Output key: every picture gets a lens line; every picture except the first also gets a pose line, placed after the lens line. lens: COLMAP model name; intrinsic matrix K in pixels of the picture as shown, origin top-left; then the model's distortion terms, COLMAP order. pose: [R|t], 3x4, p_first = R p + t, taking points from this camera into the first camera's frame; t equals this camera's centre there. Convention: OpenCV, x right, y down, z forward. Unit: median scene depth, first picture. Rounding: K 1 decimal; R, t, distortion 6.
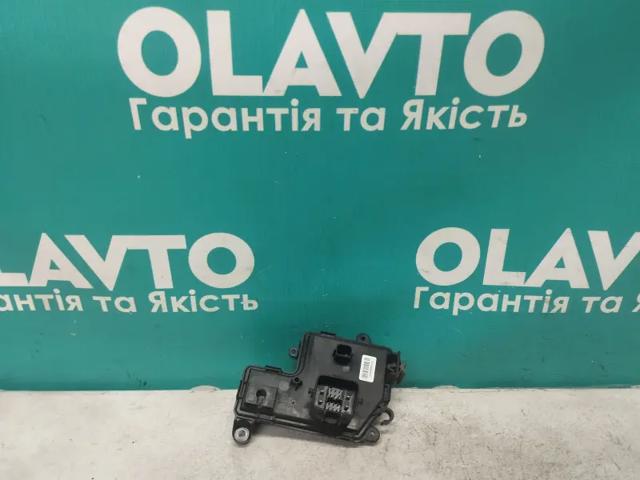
lens RADIAL K [[503.9, 0, 320.0], [0, 503.9, 240.0], [0, 0, 1]] dist [0.046912, 0.002248]
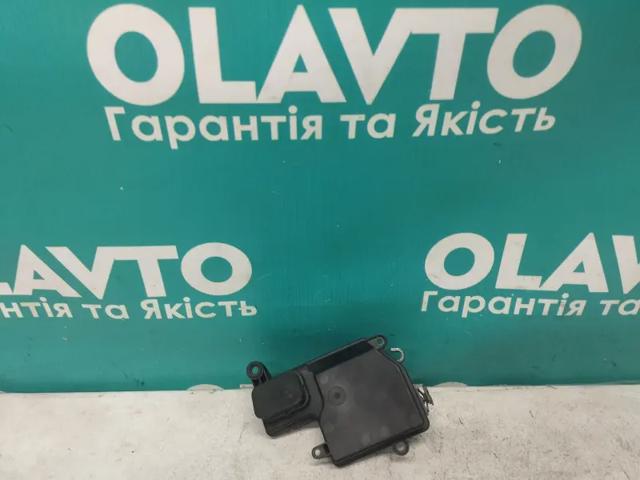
lens RADIAL K [[505.6, 0, 320.0], [0, 505.6, 240.0], [0, 0, 1]] dist [0.042025, -0.001580]
pose [[0.999982, -0.005566, -0.002199, -0.001758], [0.005796, 0.992215, 0.124399, -0.128000], [0.001489, -0.124409, 0.992230, 0.078661]]
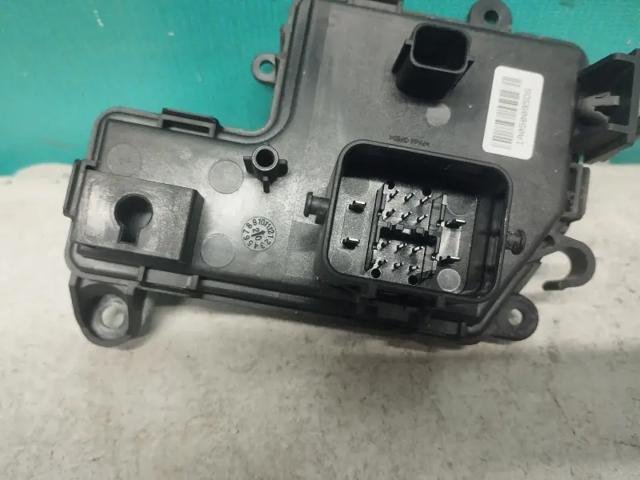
lens RADIAL K [[505.6, 0, 320.0], [0, 505.6, 240.0], [0, 0, 1]] dist [0.042025, -0.001580]
pose [[0.998638, -0.002897, -0.052093, -0.002222], [0.026690, 0.886278, 0.462385, 0.190798], [0.044829, -0.463145, 0.885148, 0.742811]]
